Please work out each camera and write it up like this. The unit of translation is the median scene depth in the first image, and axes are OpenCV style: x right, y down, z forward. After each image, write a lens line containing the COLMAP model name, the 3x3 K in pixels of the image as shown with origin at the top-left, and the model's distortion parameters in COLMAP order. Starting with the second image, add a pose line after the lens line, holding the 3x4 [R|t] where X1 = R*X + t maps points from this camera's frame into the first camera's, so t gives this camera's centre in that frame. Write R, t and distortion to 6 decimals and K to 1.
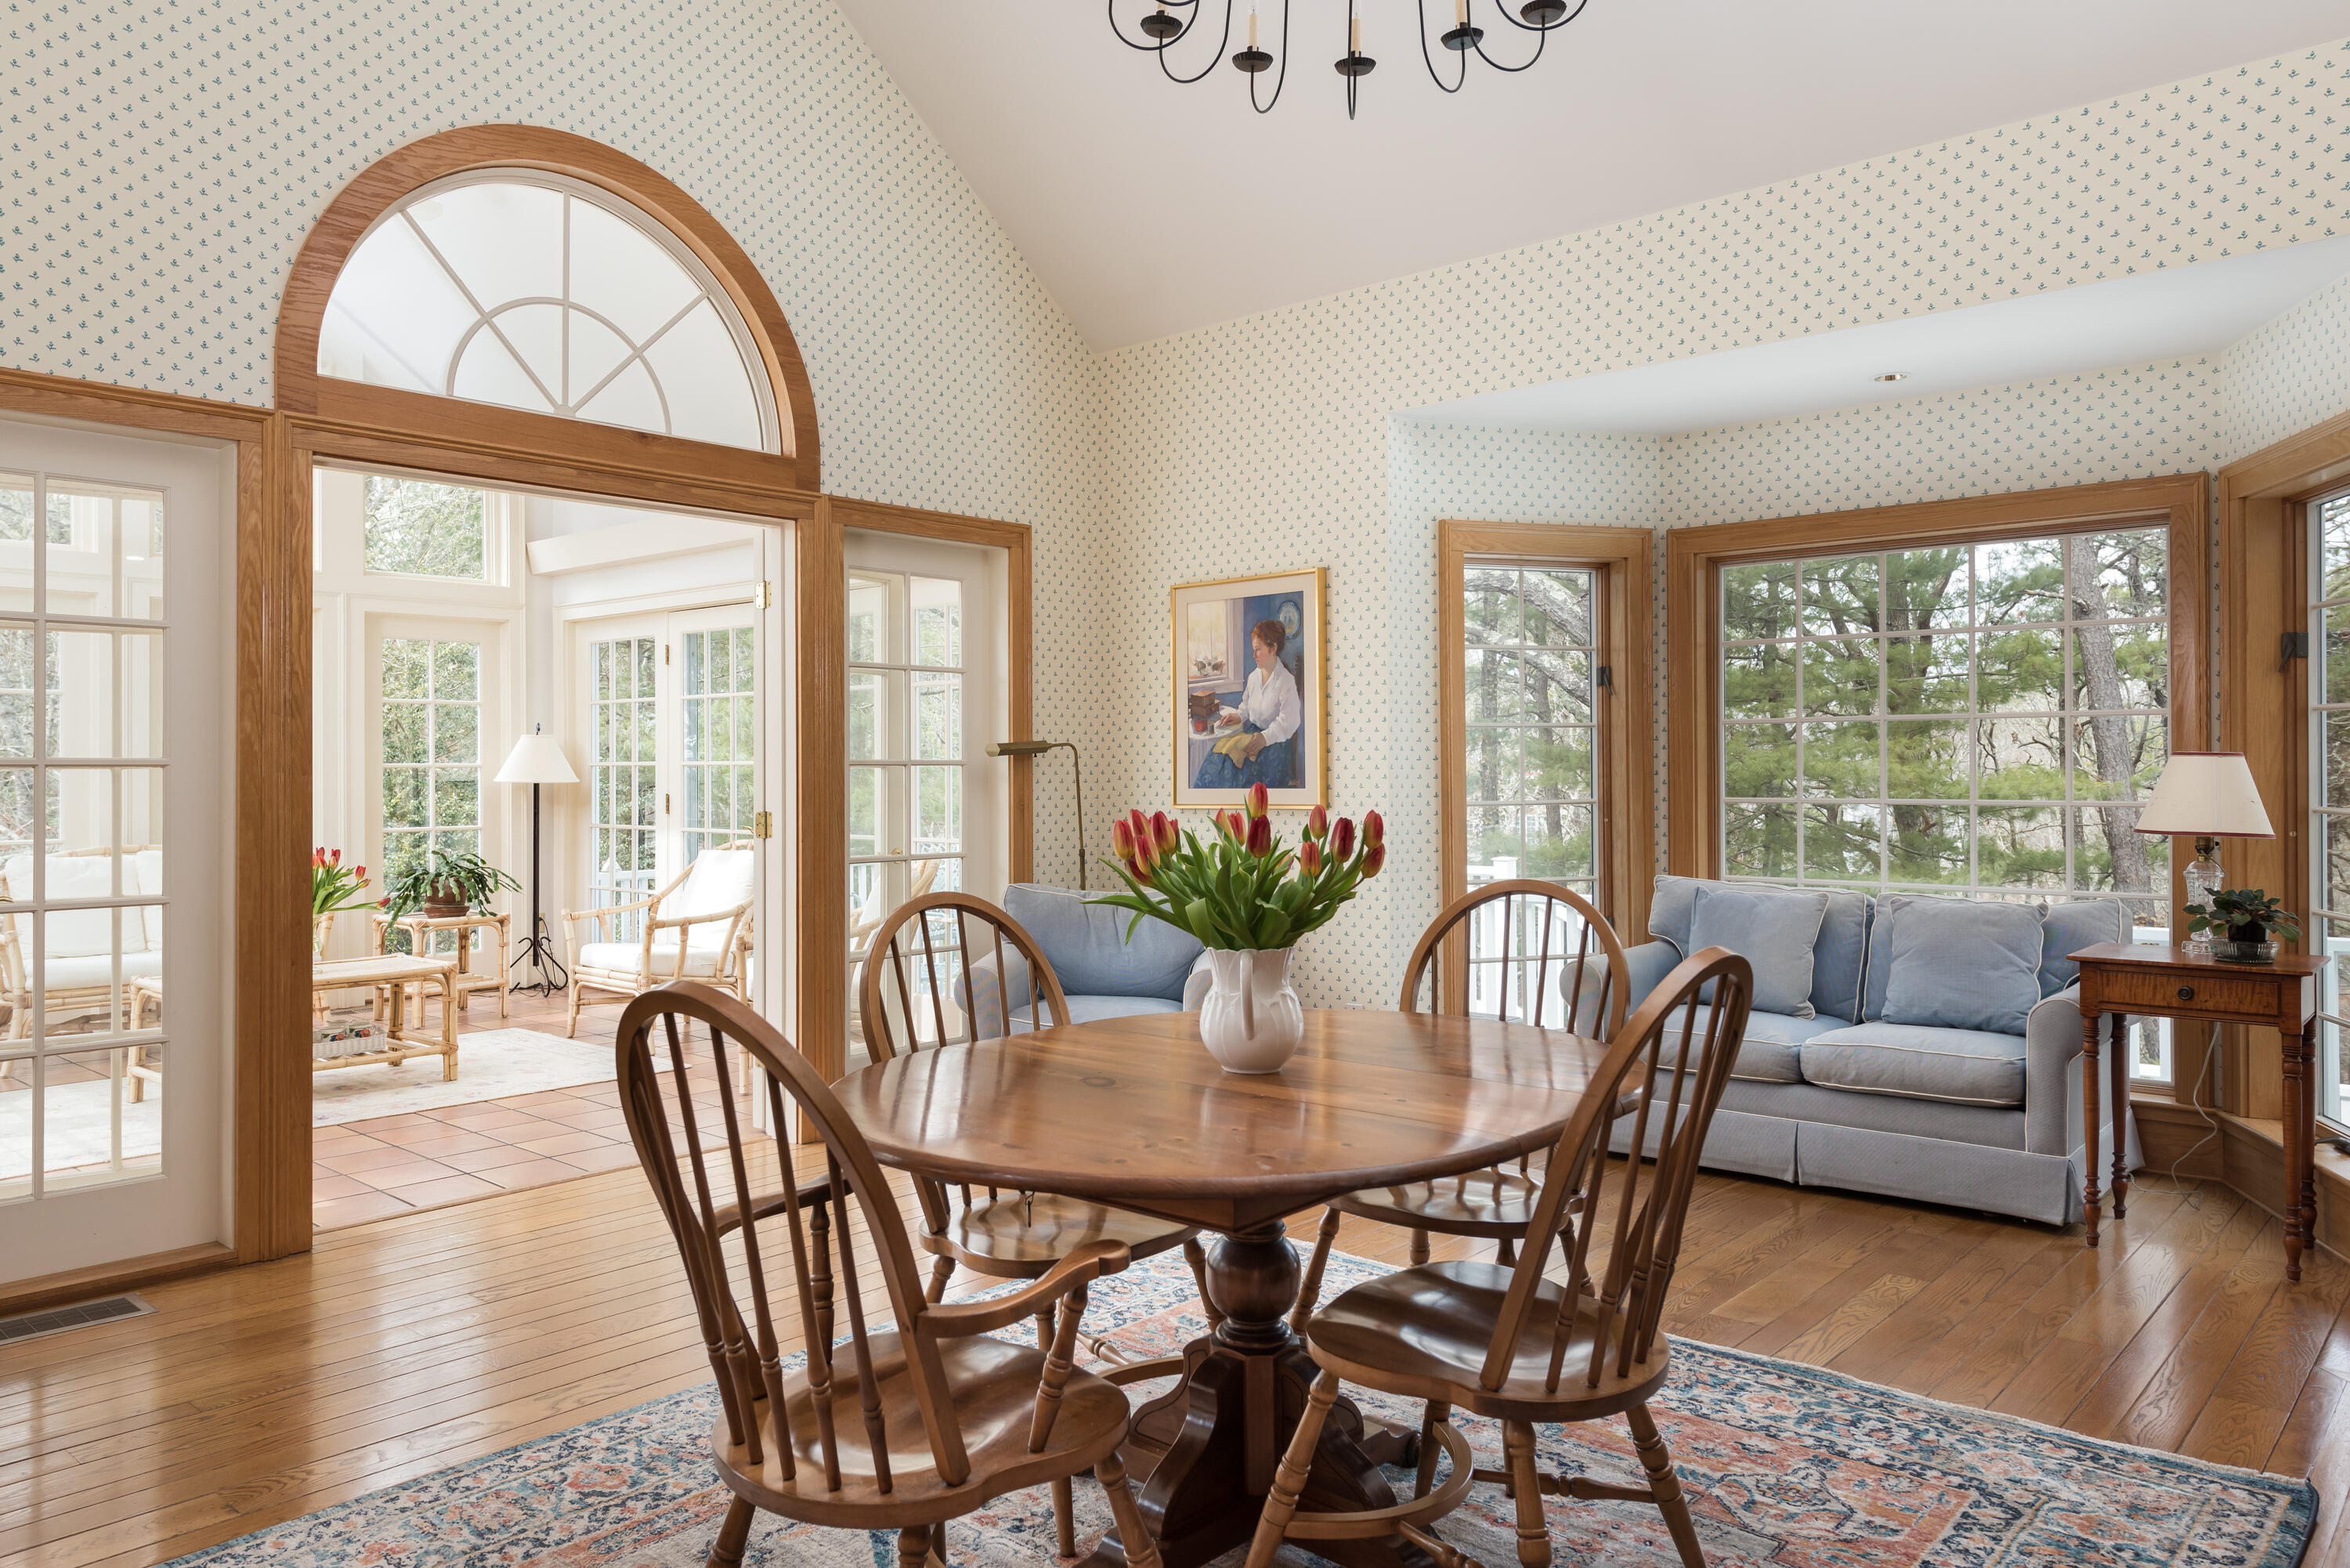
lens RADIAL K [[1531.4, 0, 1173.1], [0, 1531.4, 762.9], [0, 0, 1]] dist [0.018155, -0.005101]
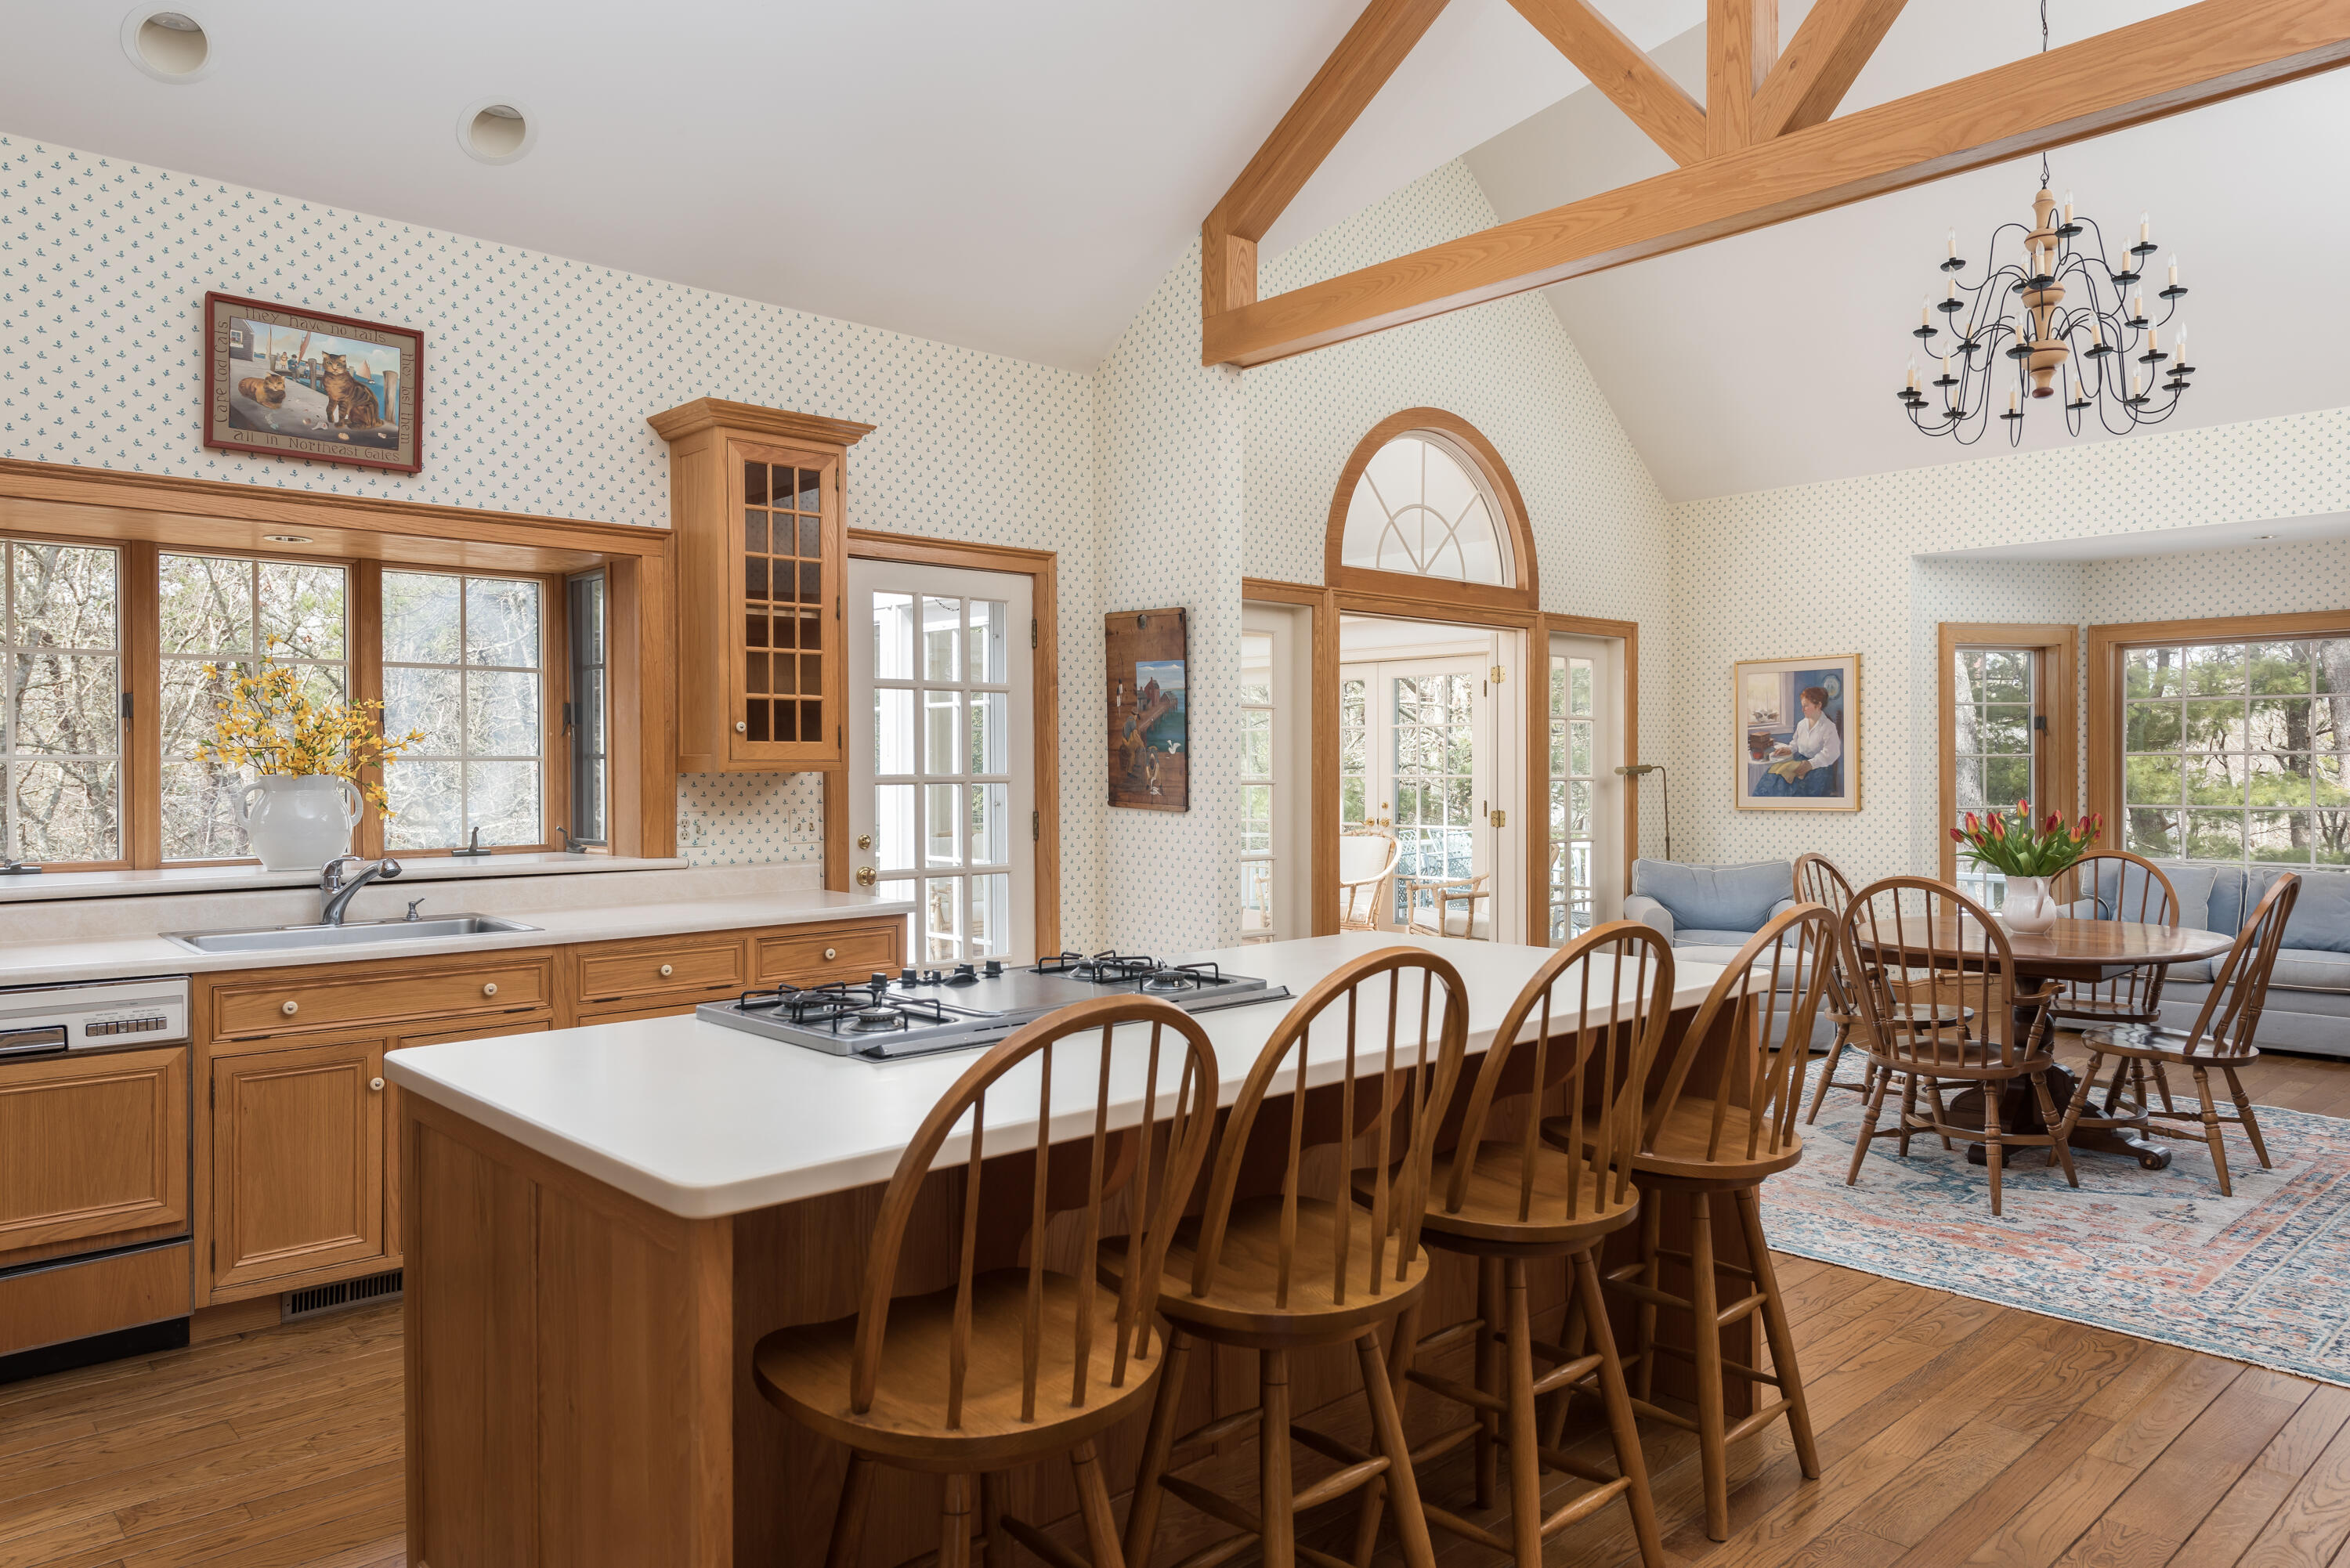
lens RADIAL K [[1531.4, 0, 1173.1], [0, 1531.4, 762.9], [0, 0, 1]] dist [0.018155, -0.005101]
pose [[0.996298, 0.000838, -0.085957, -0.444571], [-0.000748, 0.999999, 0.001077, -0.018599], [0.085958, -0.001009, 0.996298, -0.583160]]
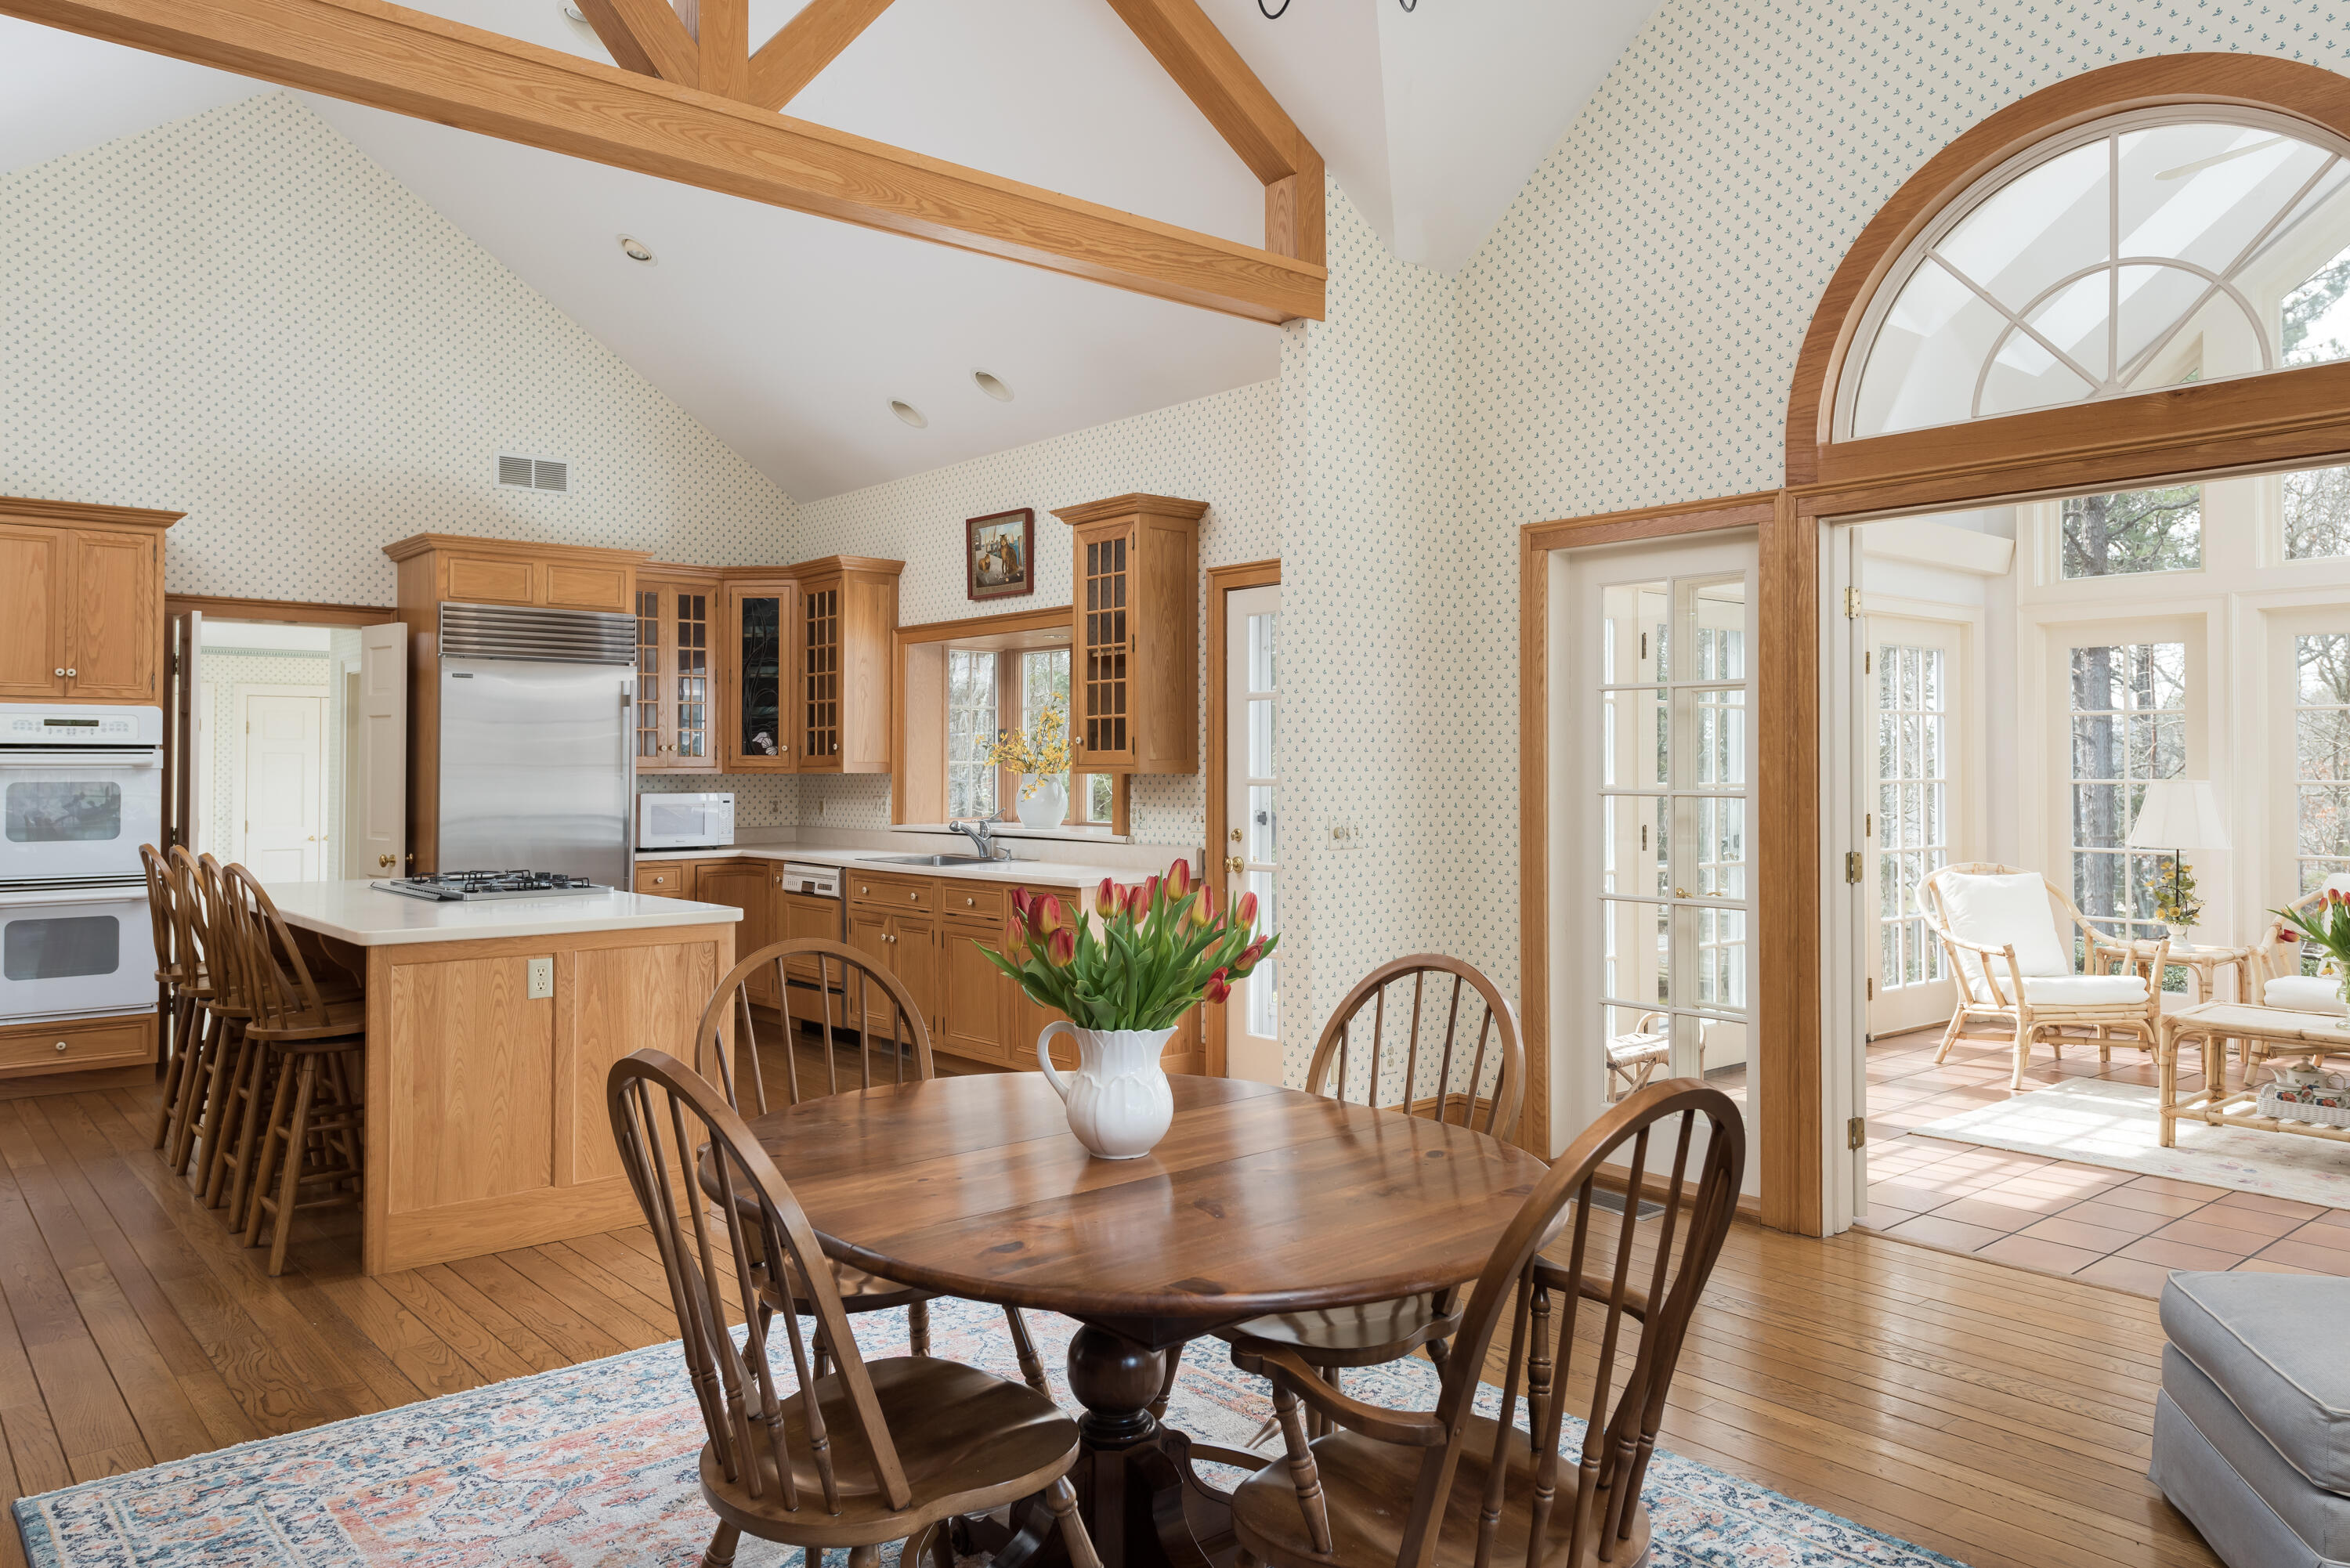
lens RADIAL K [[1531.4, 0, 1173.1], [0, 1531.4, 762.9], [0, 0, 1]] dist [0.018155, -0.005101]
pose [[-0.105804, 0.004911, -0.994375, 0.438617], [0.008900, 0.999952, 0.003991, -0.025214], [0.994347, -0.008428, -0.105843, 0.490242]]
